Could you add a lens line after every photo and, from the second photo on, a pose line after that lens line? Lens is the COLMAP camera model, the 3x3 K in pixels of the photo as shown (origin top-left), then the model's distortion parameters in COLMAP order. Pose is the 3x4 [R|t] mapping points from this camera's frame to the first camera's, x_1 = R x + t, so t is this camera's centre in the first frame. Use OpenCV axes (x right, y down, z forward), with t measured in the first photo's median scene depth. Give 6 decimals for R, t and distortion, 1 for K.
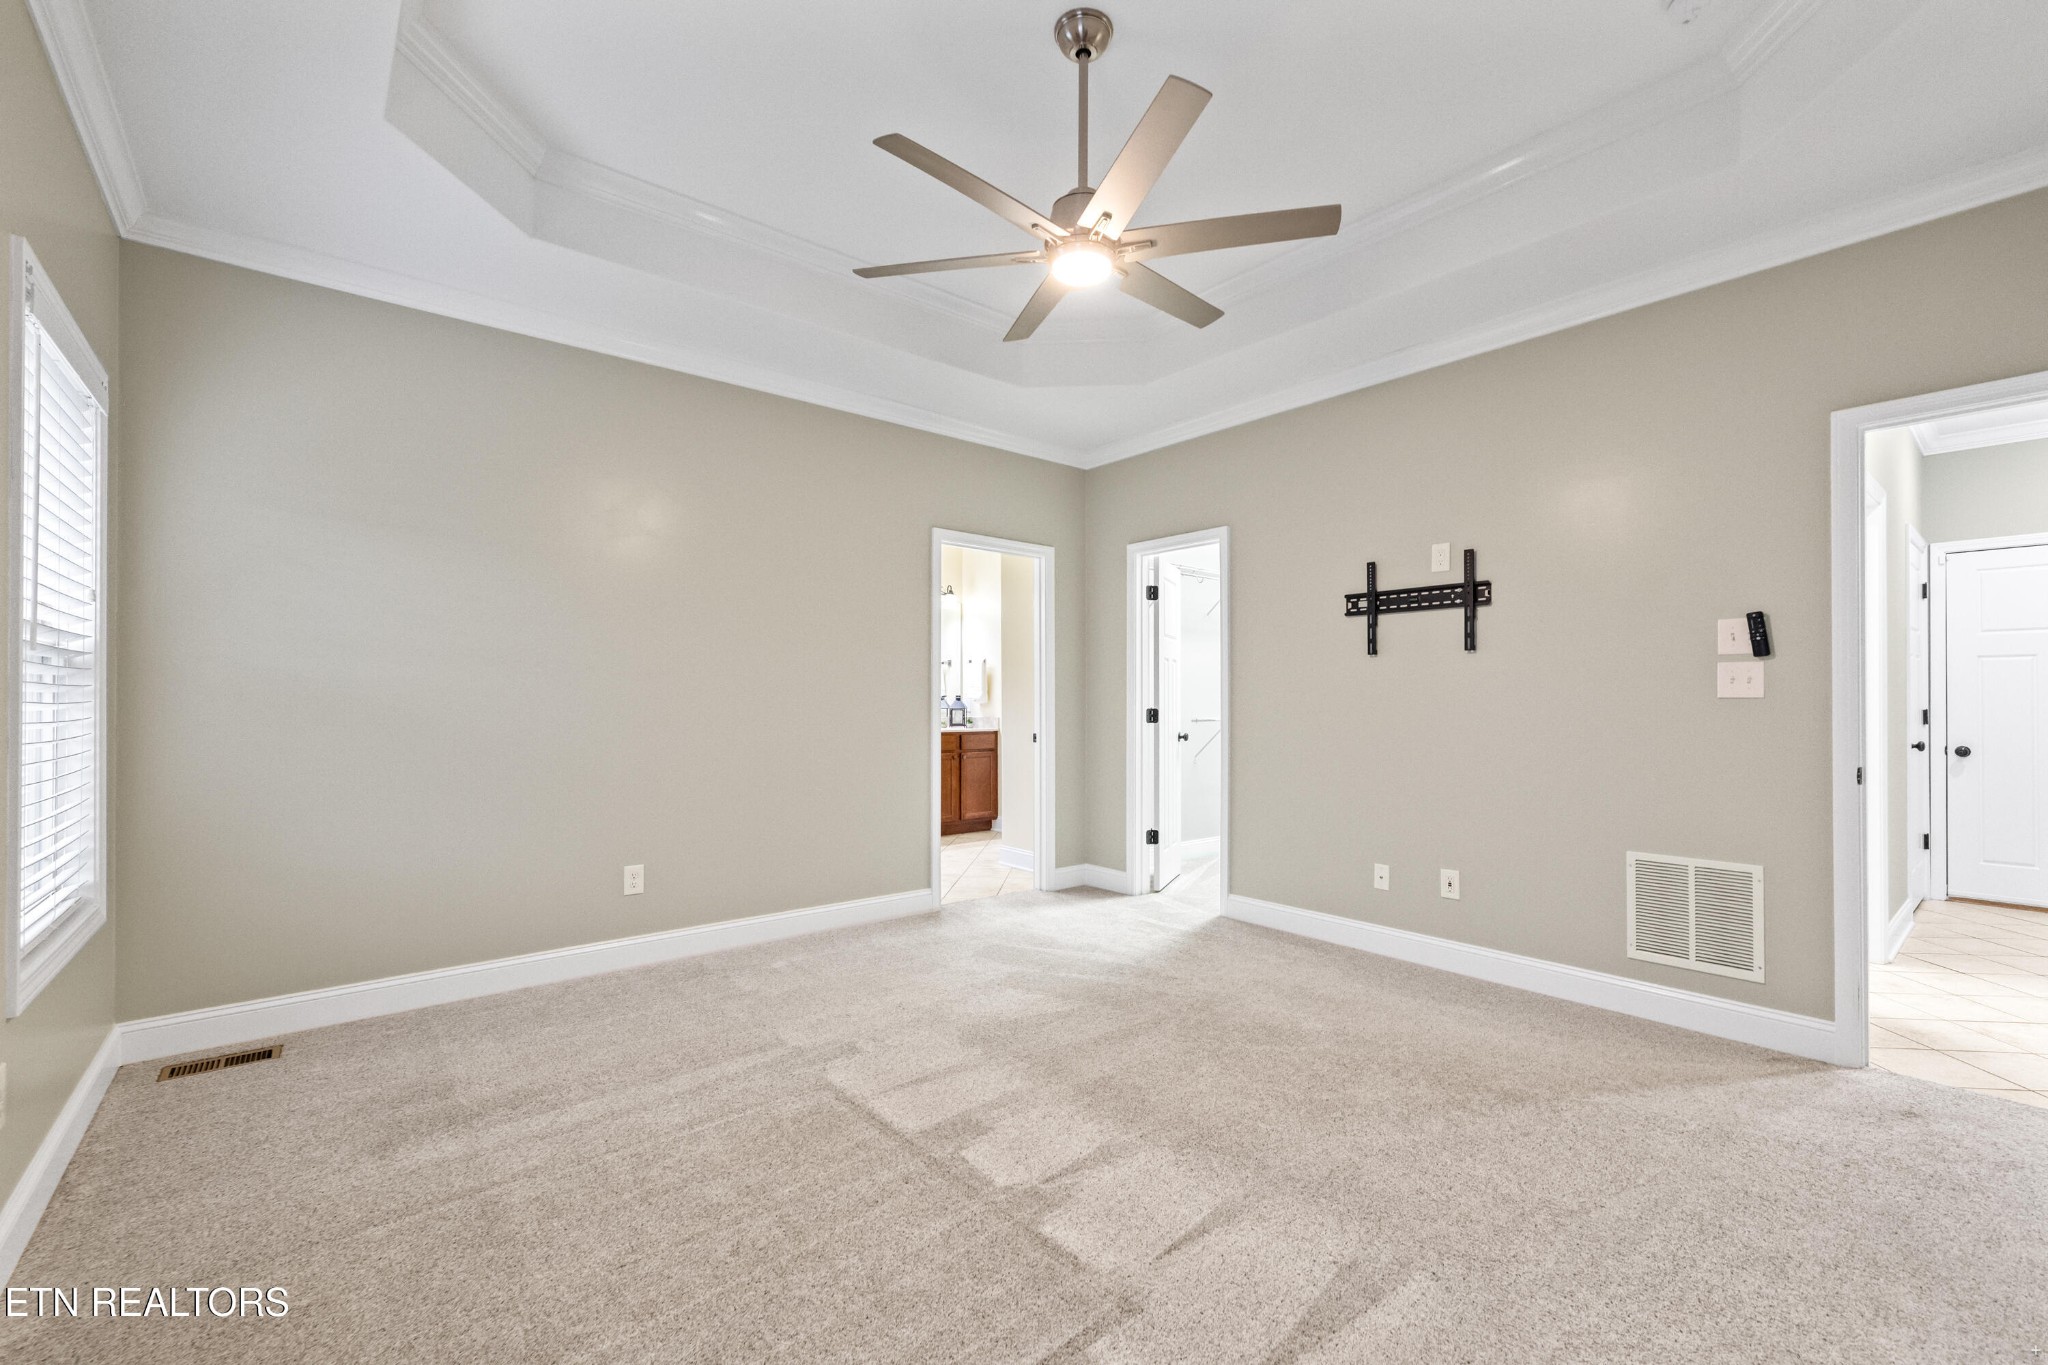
lens RADIAL K [[862.0, 0, 1020.2], [0, 862.0, 689.5], [0, 0, 1]] dist [-0.003441, -0.000340]
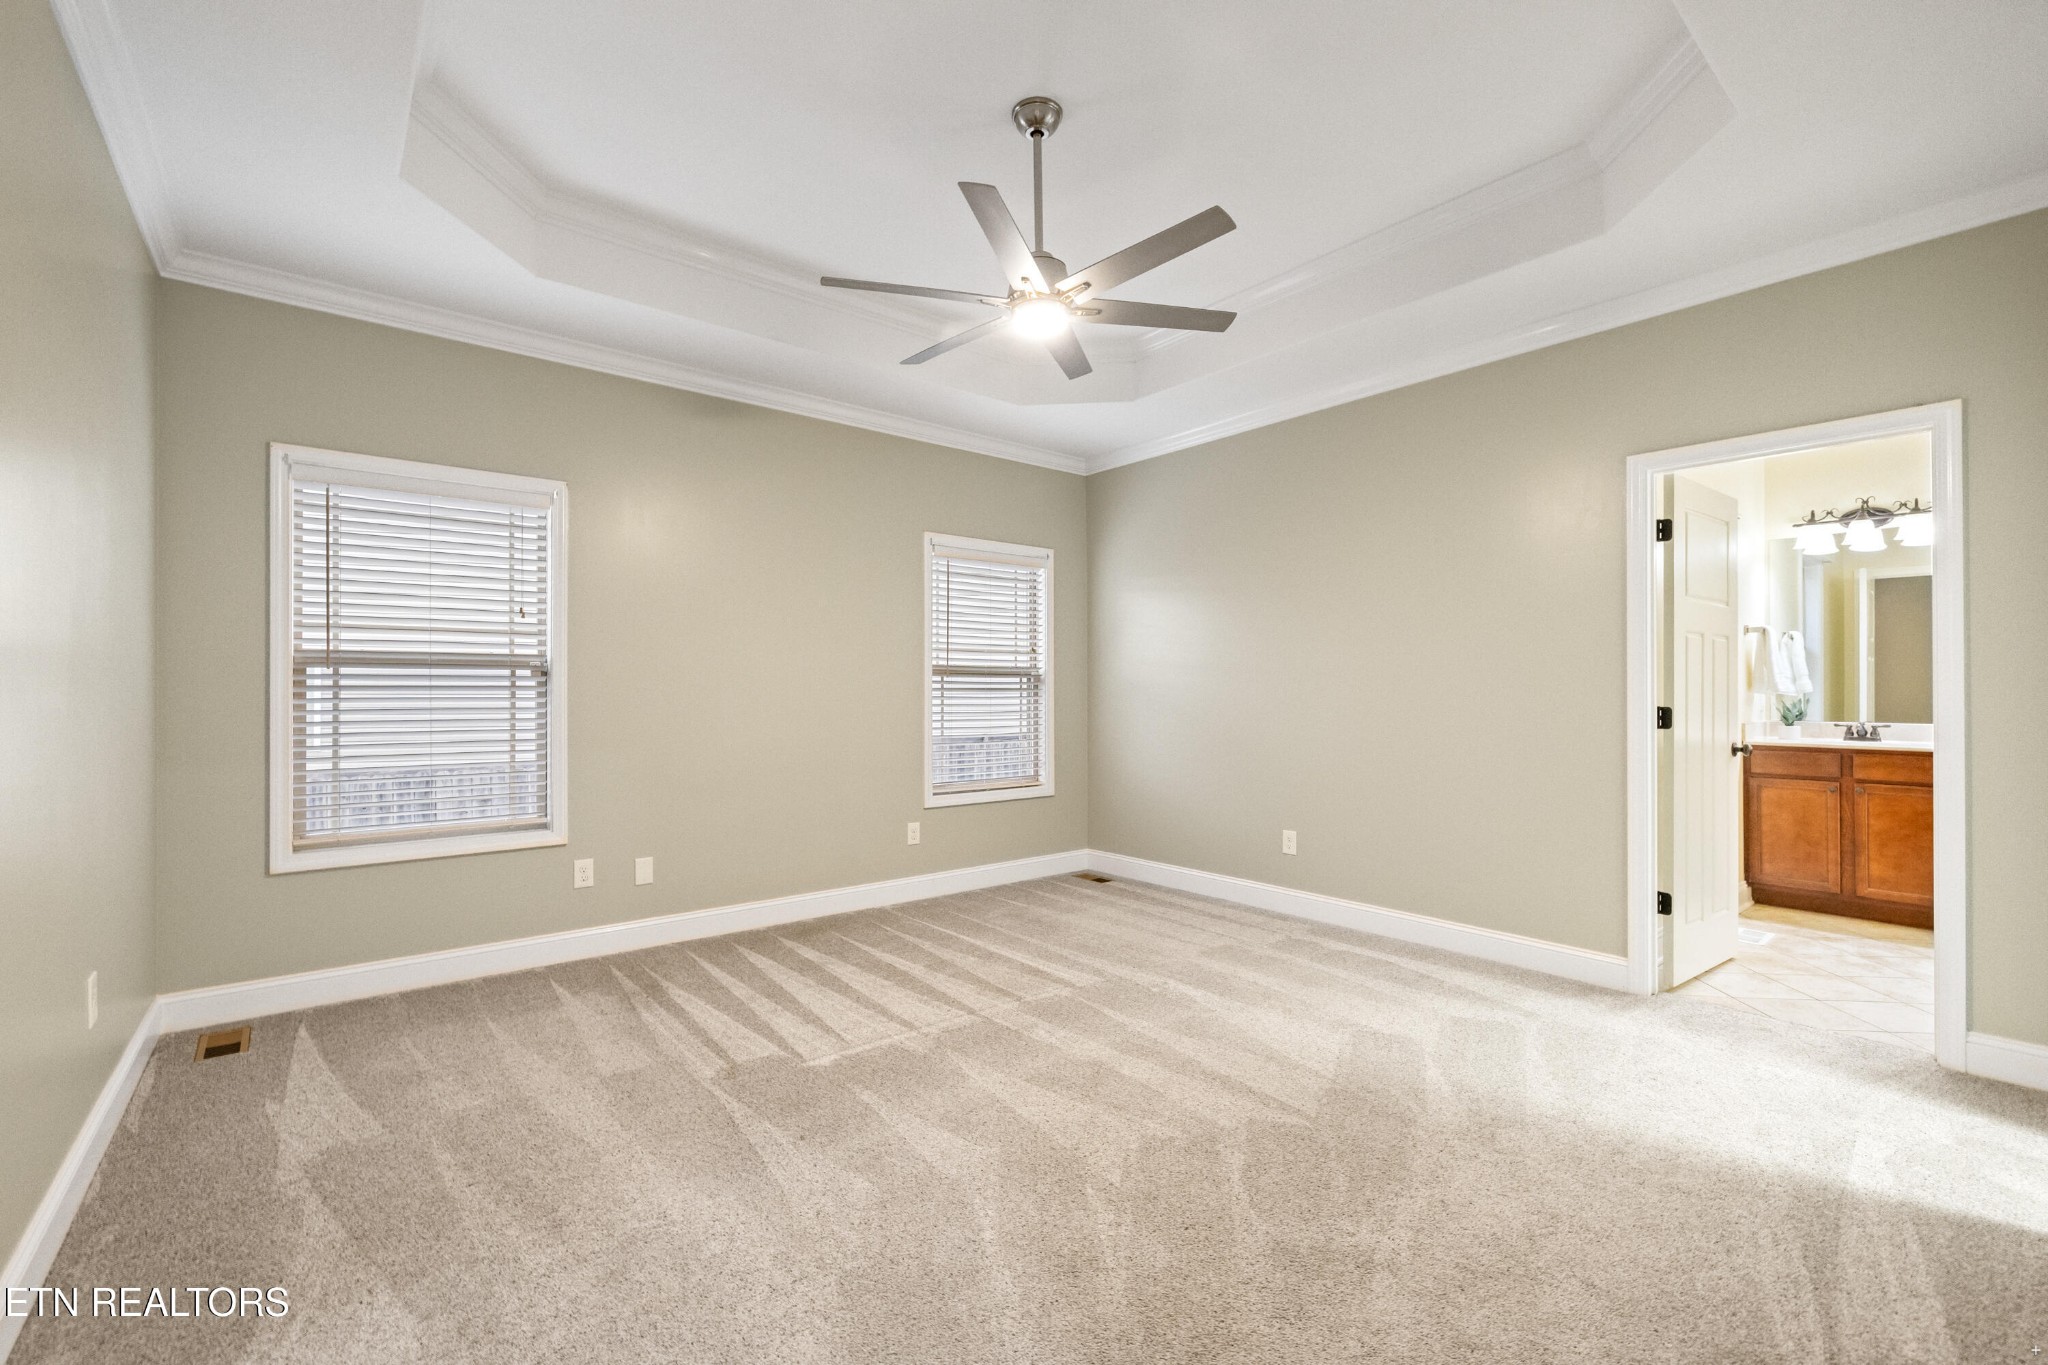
lens RADIAL K [[862.0, 0, 1020.2], [0, 862.0, 689.5], [0, 0, 1]] dist [-0.003441, -0.000340]
pose [[-0.012314, -0.001991, -0.999922, 0.743174], [0.012757, 0.999916, -0.002148, 0.000975], [0.999843, -0.012783, -0.012287, 0.603450]]
